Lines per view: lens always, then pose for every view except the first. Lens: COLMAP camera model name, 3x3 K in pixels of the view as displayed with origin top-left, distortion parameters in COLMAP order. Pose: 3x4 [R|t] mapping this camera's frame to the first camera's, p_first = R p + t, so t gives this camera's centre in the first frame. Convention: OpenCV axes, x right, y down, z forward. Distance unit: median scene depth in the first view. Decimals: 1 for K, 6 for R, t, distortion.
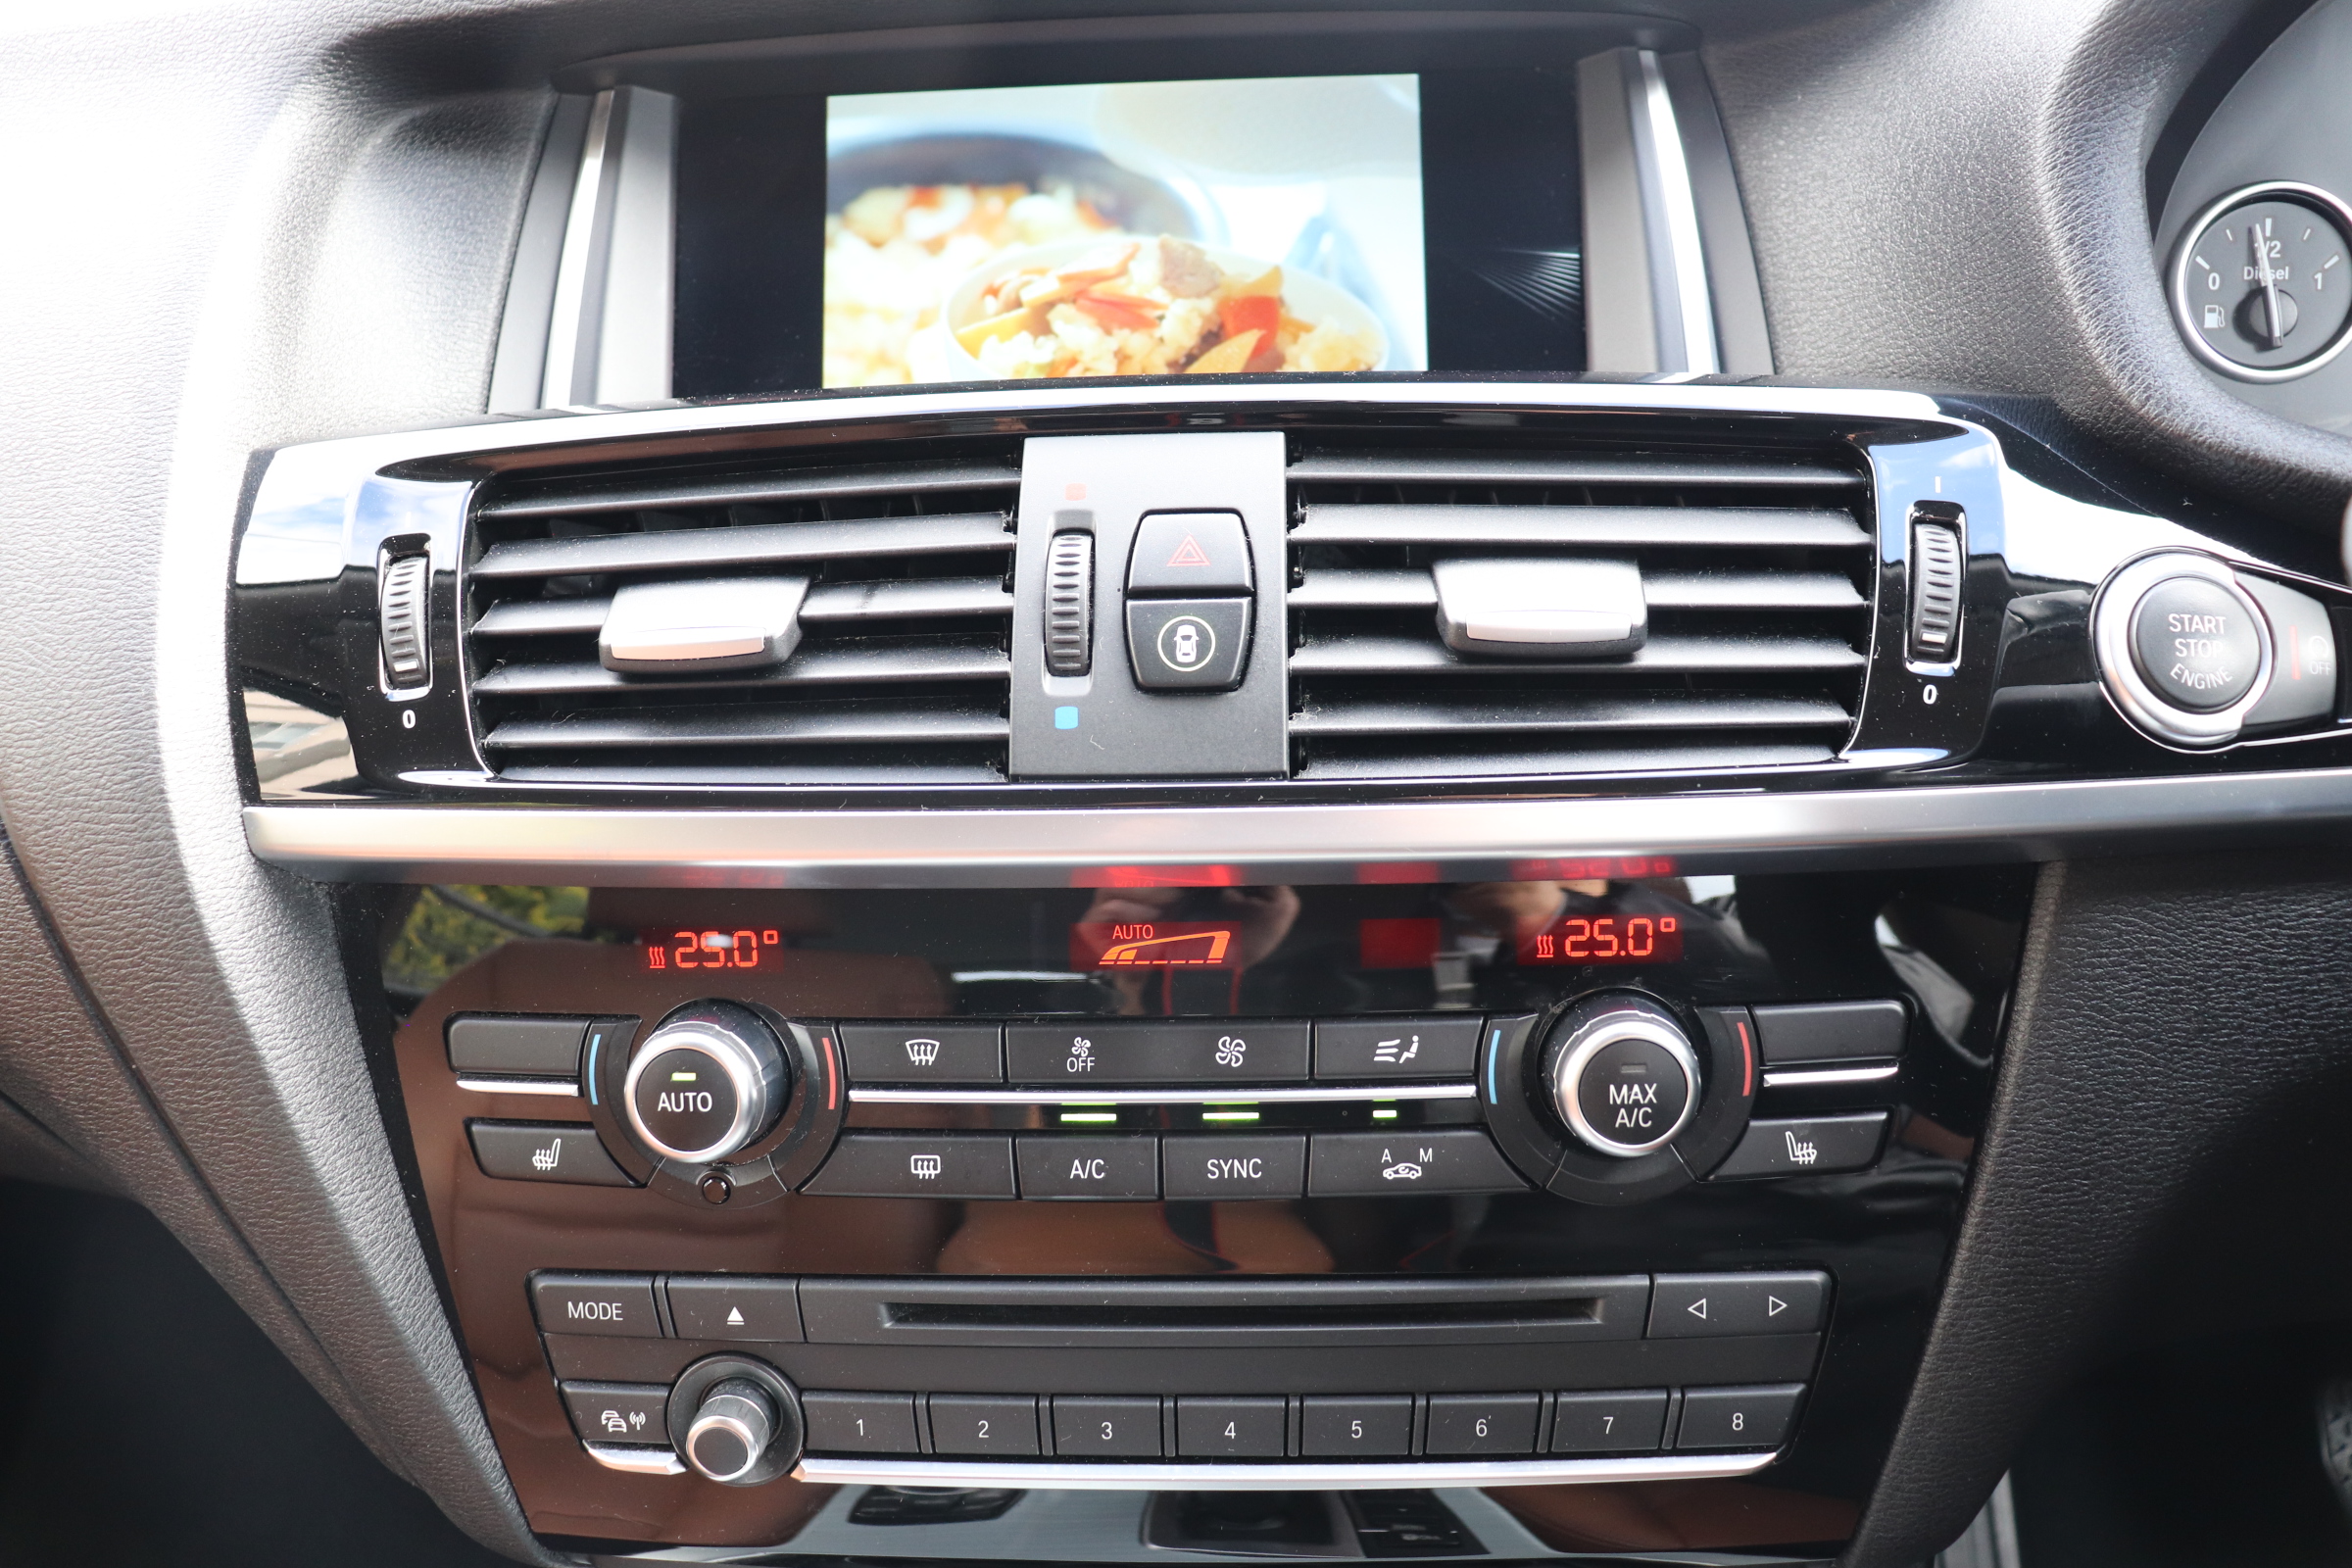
lens RADIAL K [[1999.0, 0, 1183.9], [0, 1999.0, 794.5], [0, 0, 1]] dist [-0.129136, 0.014203]
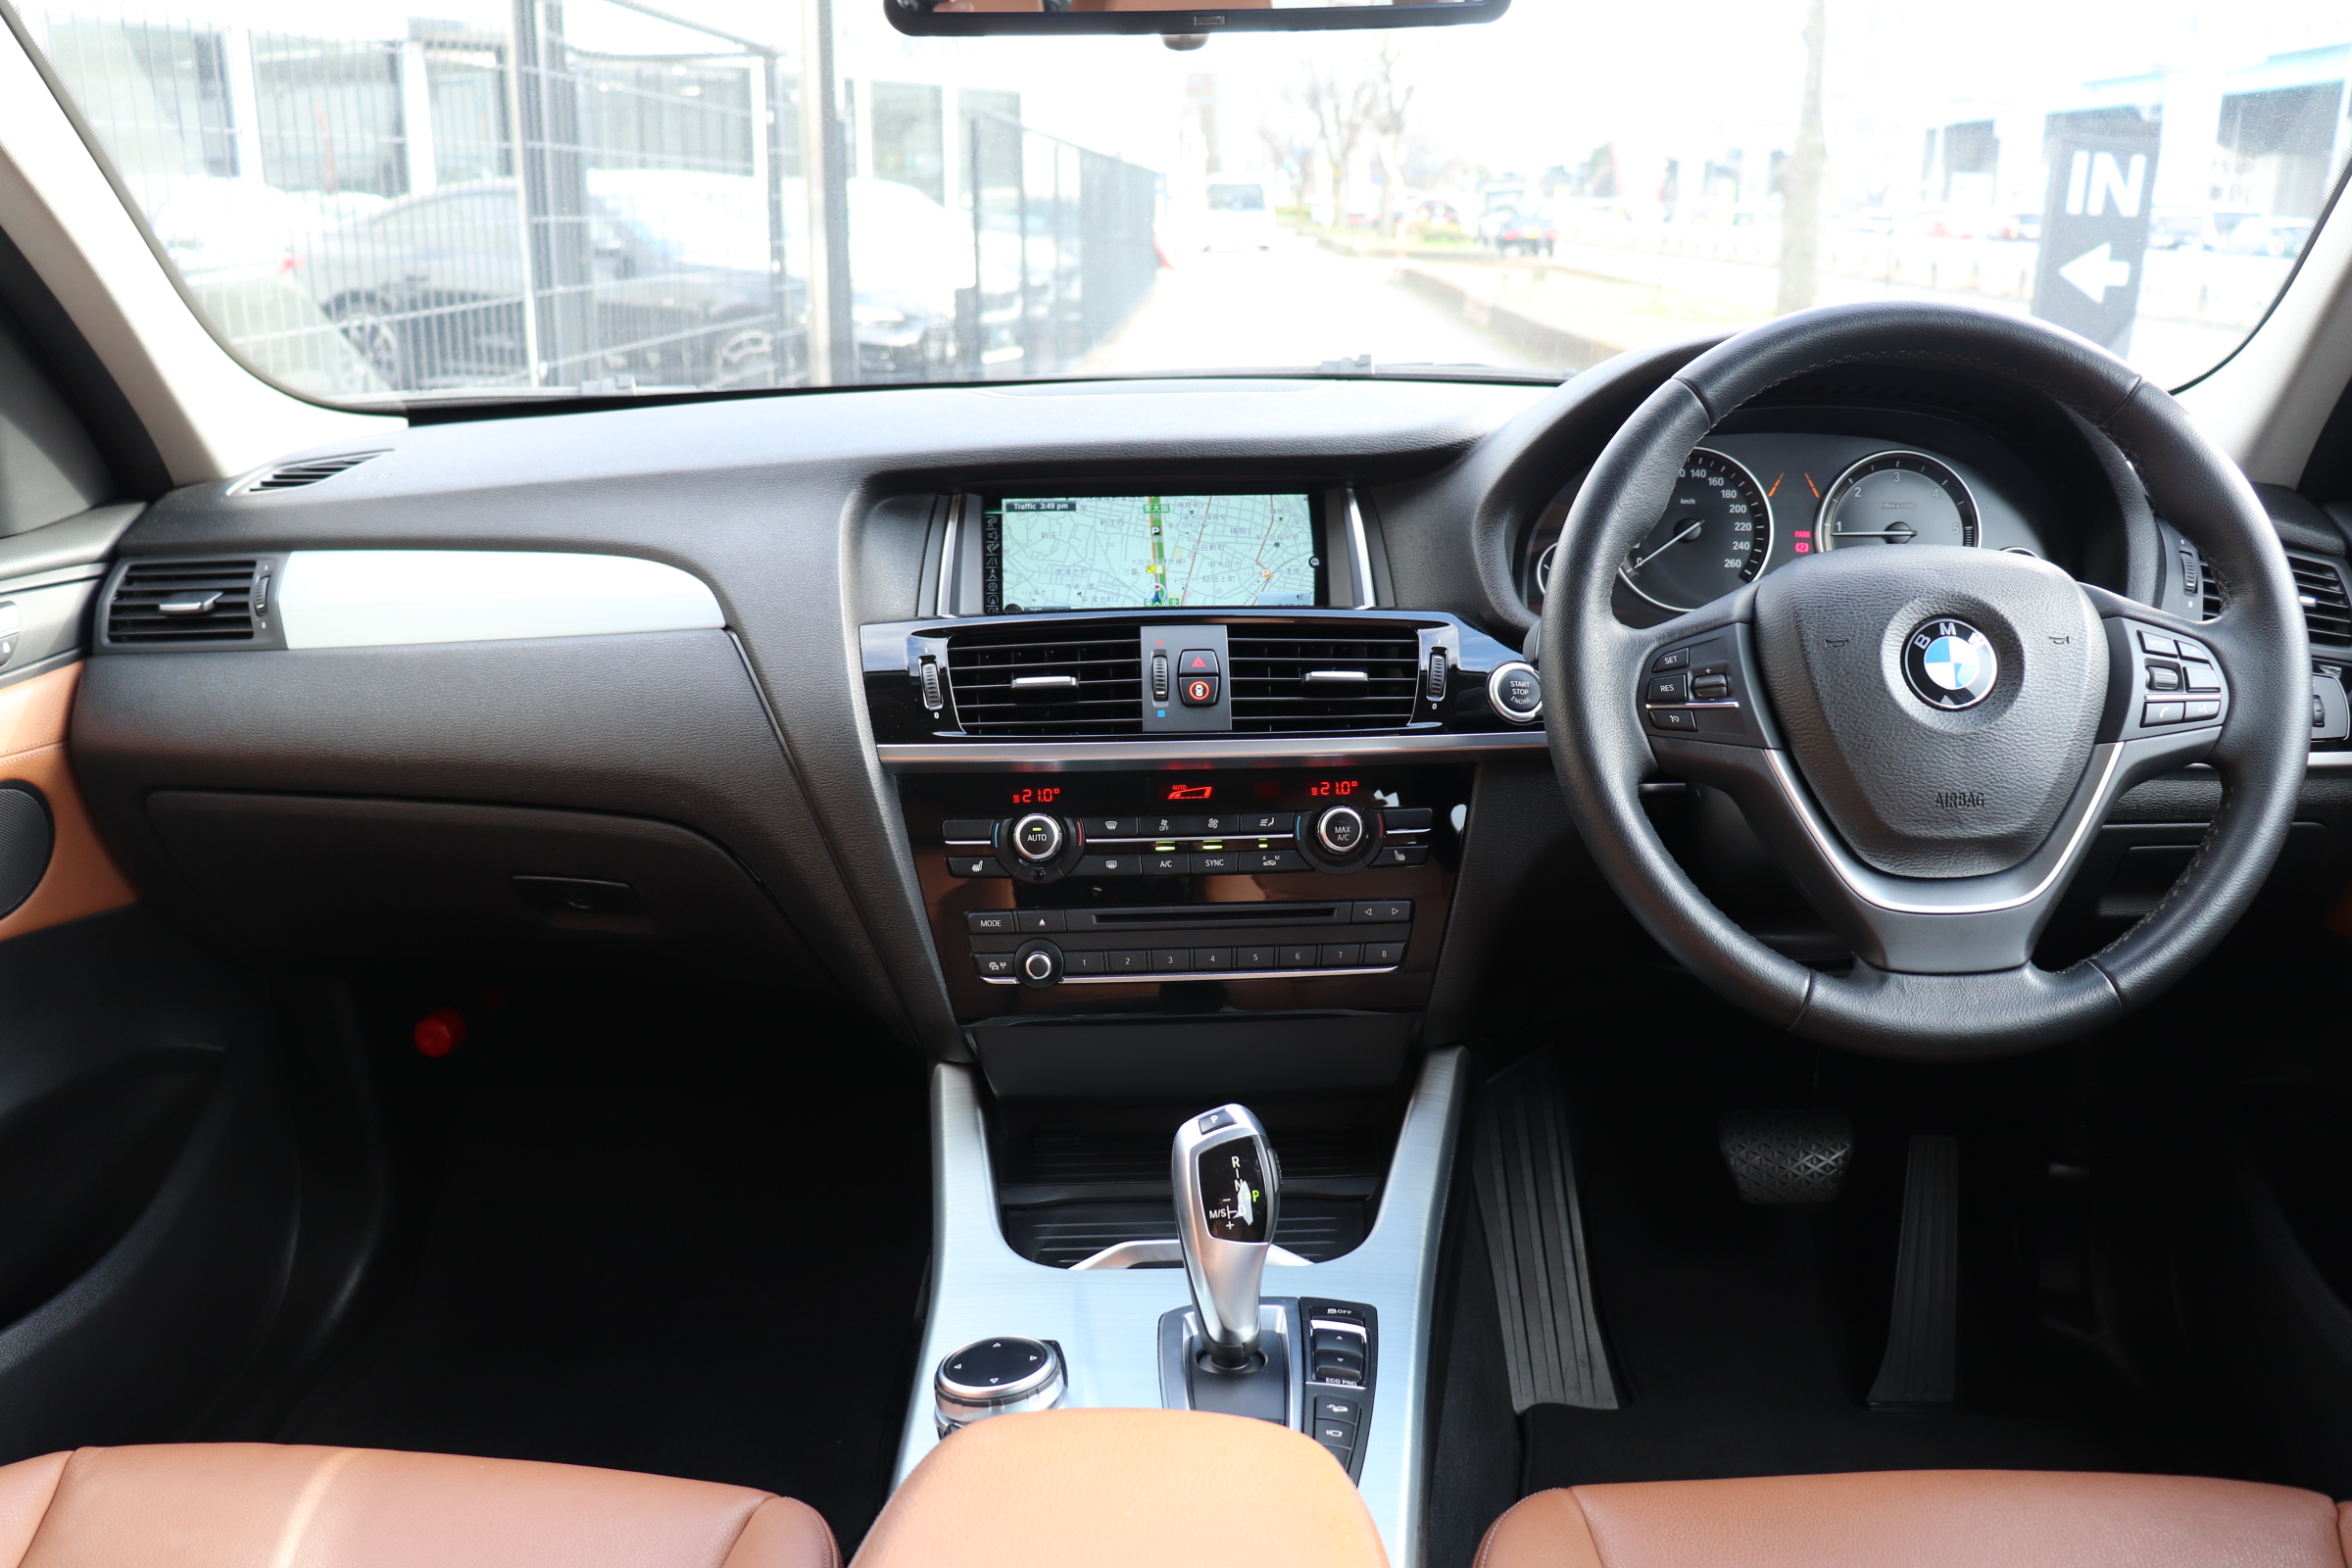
lens RADIAL K [[2447.7, 0, 1175.9], [0, 2447.7, 780.1], [0, 0, 1]] dist [-0.020851, 0.000000]
pose [[0.994285, 0.002437, 0.106735, -0.430845], [0.012442, 0.990282, -0.138517, 0.576930], [-0.106035, 0.139053, 0.984592, -2.678828]]
